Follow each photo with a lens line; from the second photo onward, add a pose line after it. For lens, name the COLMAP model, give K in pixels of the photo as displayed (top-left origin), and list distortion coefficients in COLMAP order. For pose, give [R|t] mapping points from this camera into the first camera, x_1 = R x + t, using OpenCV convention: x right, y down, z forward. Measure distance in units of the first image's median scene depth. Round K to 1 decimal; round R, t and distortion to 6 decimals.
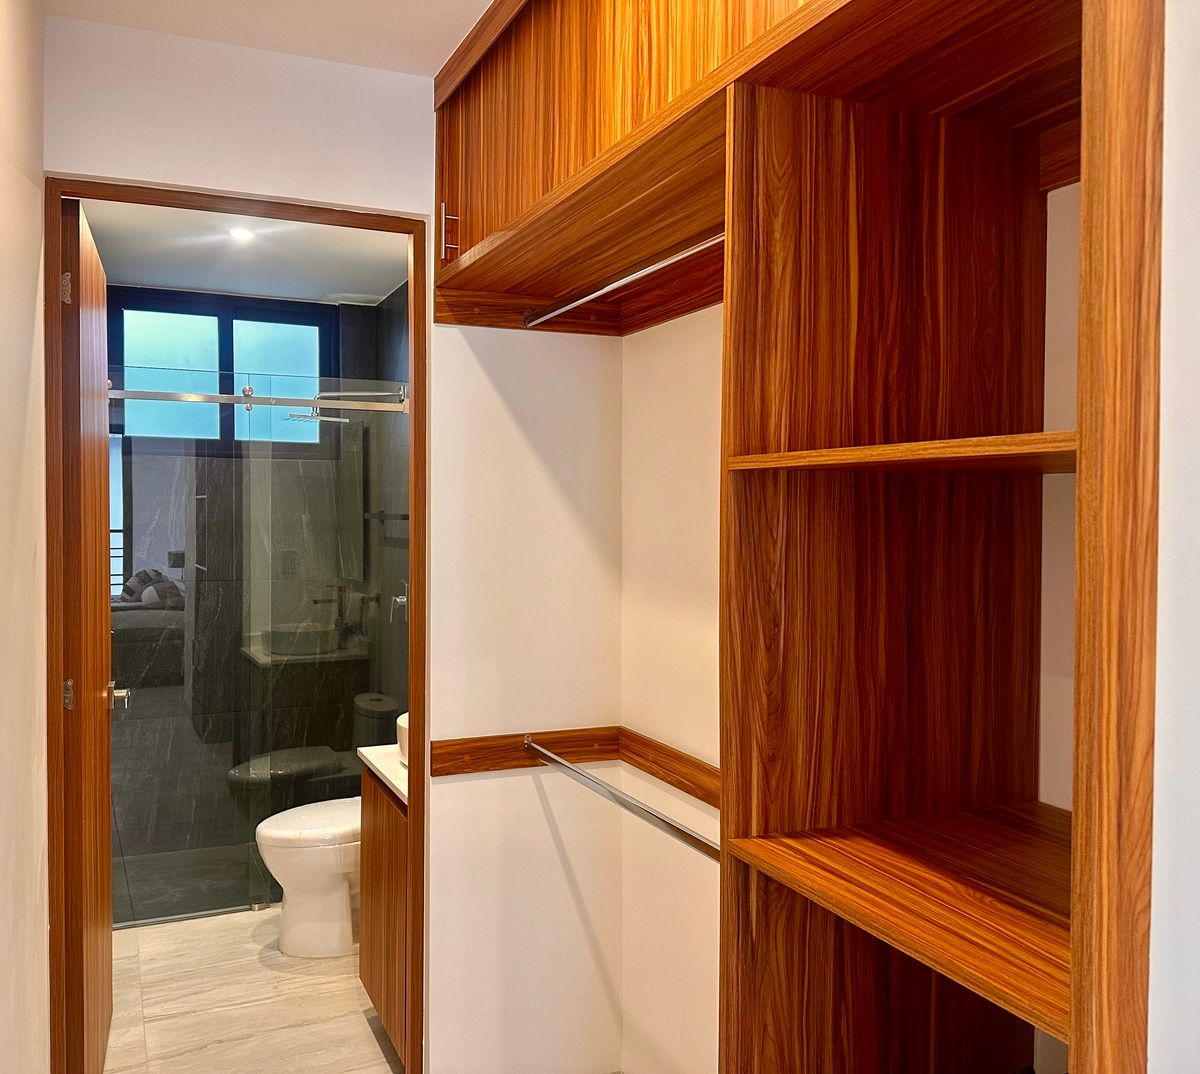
lens RADIAL K [[1051.5, 0, 597.6], [0, 1051.5, 534.0], [0, 0, 1]] dist [0.008087, -0.002706]
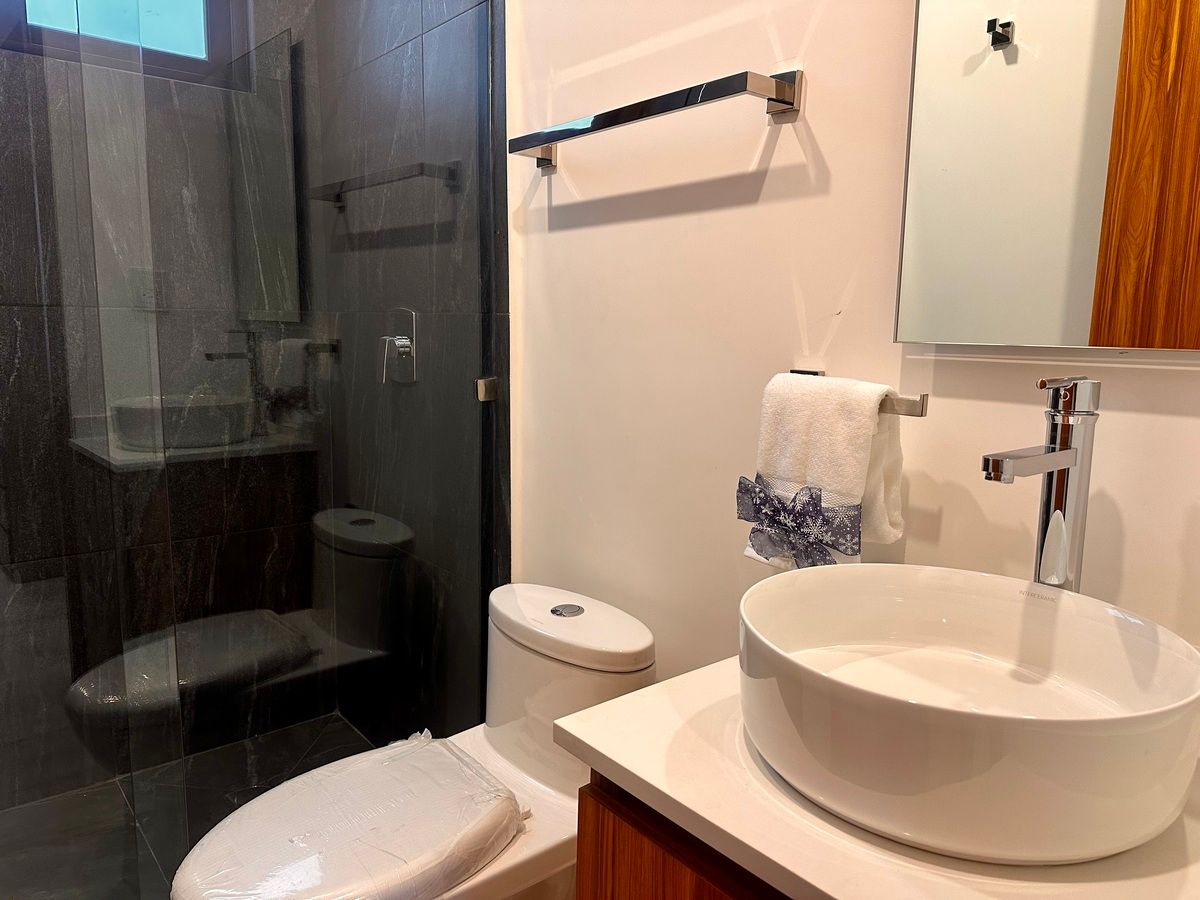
lens RADIAL K [[837.4, 0, 605.1], [0, 837.4, 452.1], [0, 0, 1]] dist [0.054688, -0.068573]
pose [[0.963277, -0.028971, 0.266943, -0.190647], [-0.002464, 0.993167, 0.116676, 0.064361], [-0.268499, -0.113049, 0.956623, 0.508129]]
